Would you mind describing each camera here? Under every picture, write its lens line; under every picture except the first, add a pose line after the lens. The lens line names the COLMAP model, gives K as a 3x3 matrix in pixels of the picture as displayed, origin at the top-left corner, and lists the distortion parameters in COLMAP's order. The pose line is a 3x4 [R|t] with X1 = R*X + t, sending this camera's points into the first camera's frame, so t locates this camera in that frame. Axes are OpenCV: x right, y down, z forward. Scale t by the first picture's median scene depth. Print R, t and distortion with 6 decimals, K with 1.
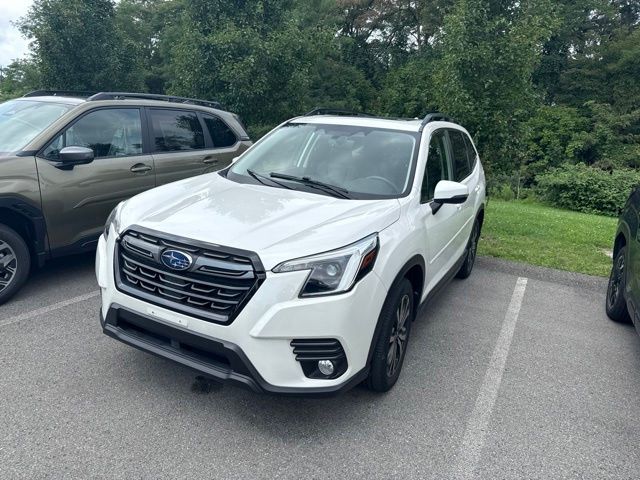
lens RADIAL K [[450.0, 0, 322.1], [0, 450.0, 240.0], [0, 0, 1]] dist [0.007508, -0.012224]
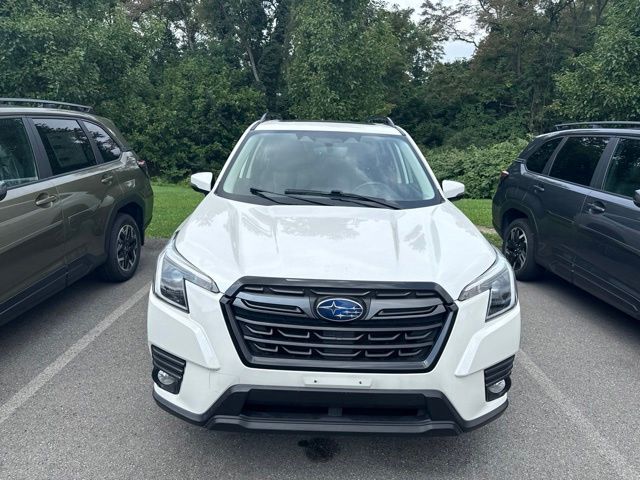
lens RADIAL K [[450.0, 0, 316.6], [0, 450.0, 235.6], [0, 0, 1]] dist [0.007508, -0.012224]
pose [[0.886929, -0.140484, 0.440023, -0.687664], [0.141079, 0.989496, 0.031547, -0.117413], [-0.439833, 0.034098, 0.897432, 0.280493]]
